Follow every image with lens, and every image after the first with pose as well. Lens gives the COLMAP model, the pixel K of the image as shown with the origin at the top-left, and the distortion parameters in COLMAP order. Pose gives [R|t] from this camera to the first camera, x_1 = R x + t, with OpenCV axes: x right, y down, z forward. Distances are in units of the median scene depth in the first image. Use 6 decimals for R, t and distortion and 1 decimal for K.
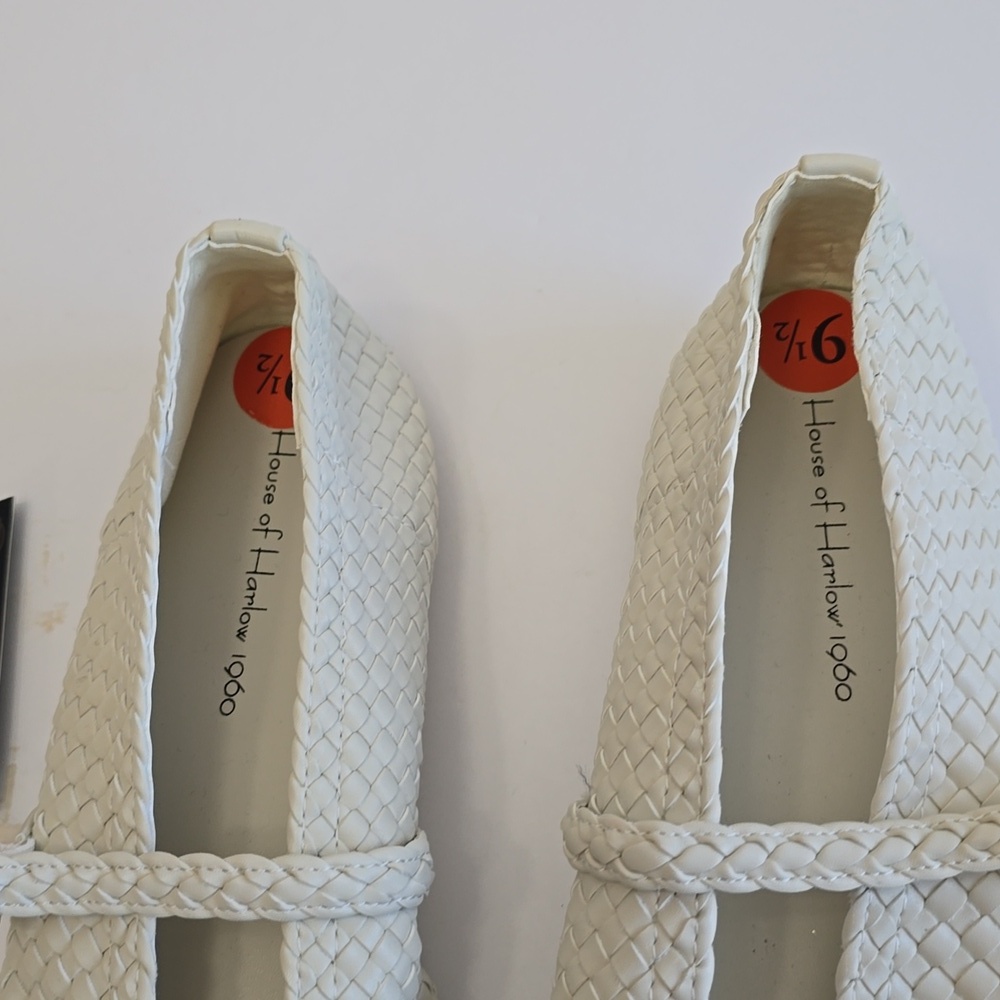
lens RADIAL K [[1480.2, 0, 518.4], [0, 1480.2, 500.0], [0, 0, 1]] dist [0.195735, -0.732688]
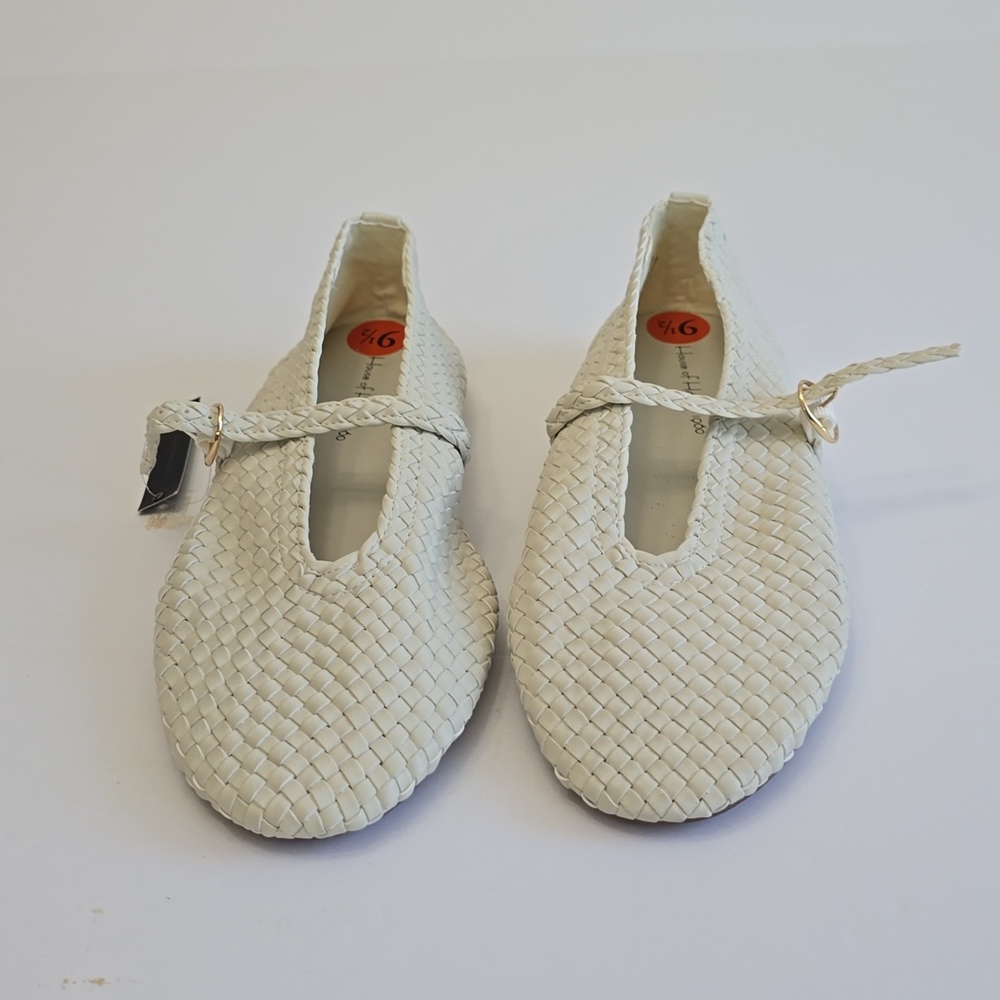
lens RADIAL K [[1480.2, 0, 518.4], [0, 1480.2, 500.0], [0, 0, 1]] dist [0.195735, -0.732688]
pose [[0.994716, 0.084055, 0.058953, -0.096998], [-0.037329, 0.831006, -0.555009, 1.233727], [-0.095641, 0.549875, 0.829753, -0.410398]]
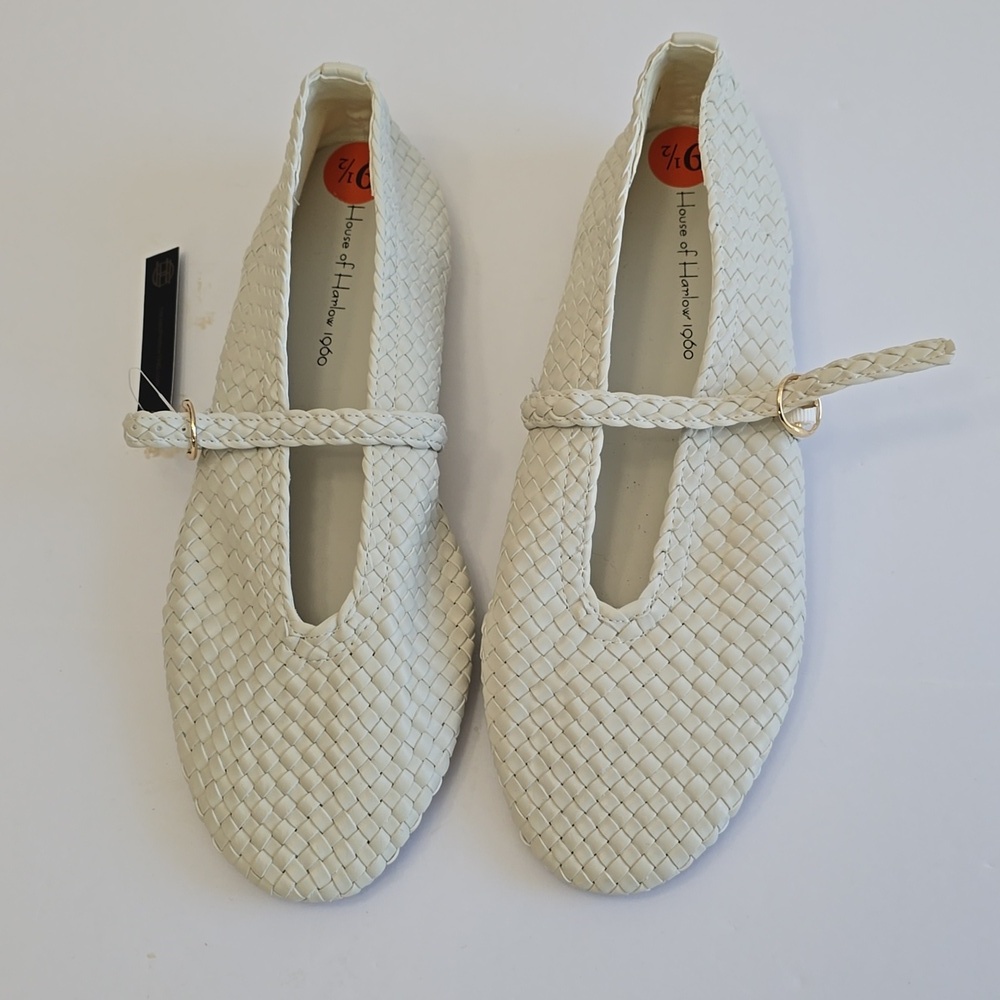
lens RADIAL K [[1480.2, 0, 518.4], [0, 1480.2, 500.0], [0, 0, 1]] dist [0.195735, -0.732688]
pose [[0.999312, 0.031807, 0.019071, -0.003526], [-0.031919, 0.999475, 0.005615, 0.304622], [-0.018883, -0.006220, 0.999802, -0.725279]]
